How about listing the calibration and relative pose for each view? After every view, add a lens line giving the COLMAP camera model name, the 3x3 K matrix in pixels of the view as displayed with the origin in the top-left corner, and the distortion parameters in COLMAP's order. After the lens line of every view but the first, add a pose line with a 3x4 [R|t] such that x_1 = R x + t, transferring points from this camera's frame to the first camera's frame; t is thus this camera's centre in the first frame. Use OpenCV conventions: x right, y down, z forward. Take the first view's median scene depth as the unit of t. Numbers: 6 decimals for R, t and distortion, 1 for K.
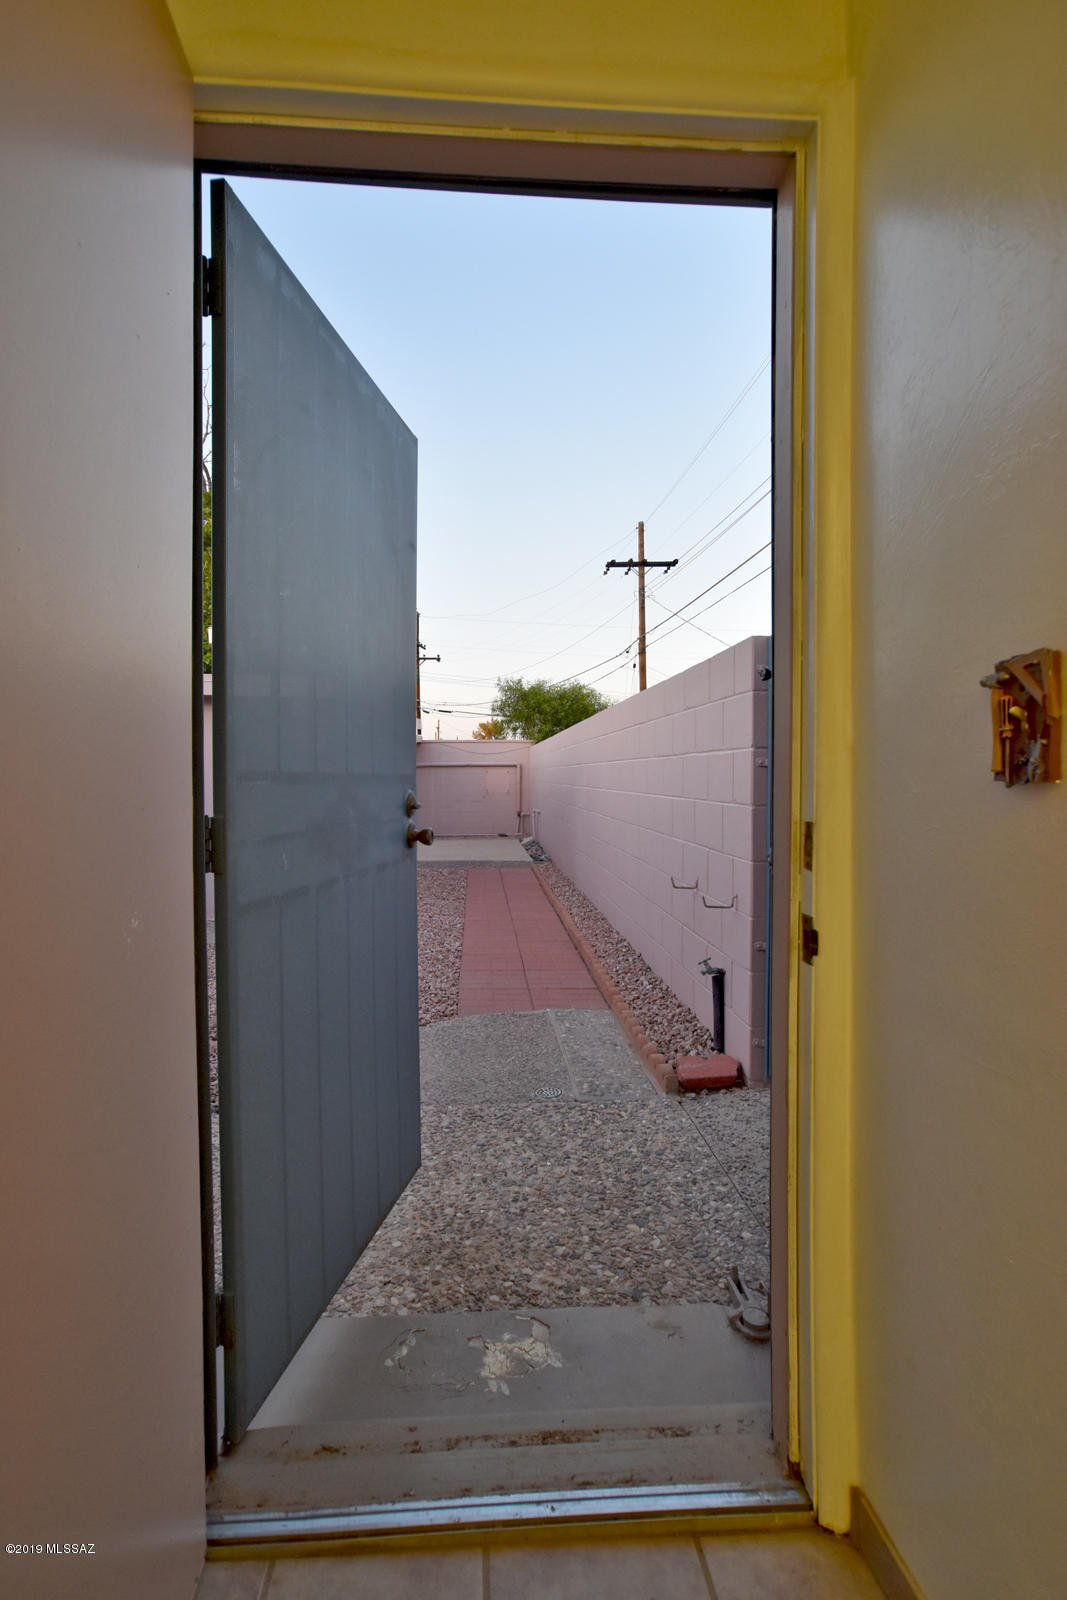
lens RADIAL K [[764.7, 0, 533.5], [0, 764.7, 800.0], [0, 0, 1]] dist [-0.078879, 0.039270]
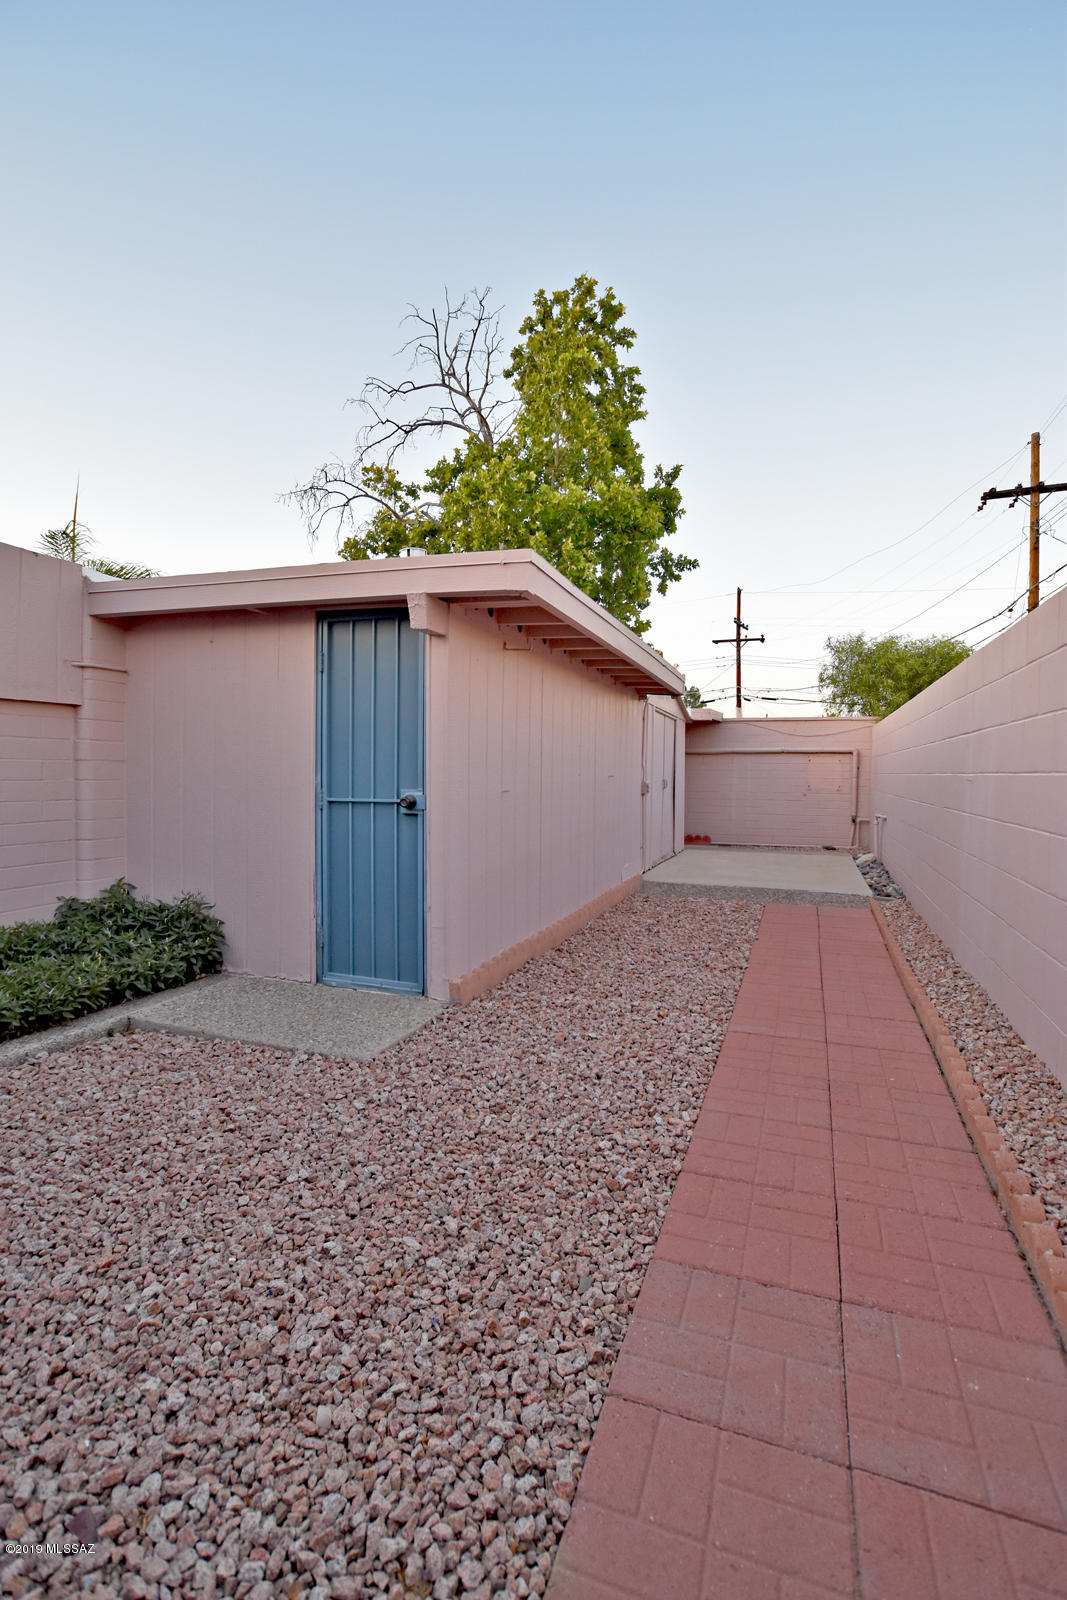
lens RADIAL K [[764.7, 0, 533.5], [0, 764.7, 800.0], [0, 0, 1]] dist [-0.078879, 0.039270]
pose [[0.911345, 0.026346, -0.410800, -0.002281], [-0.024924, 0.999650, 0.008818, 0.000985], [0.410888, 0.002203, 0.911683, 0.210739]]
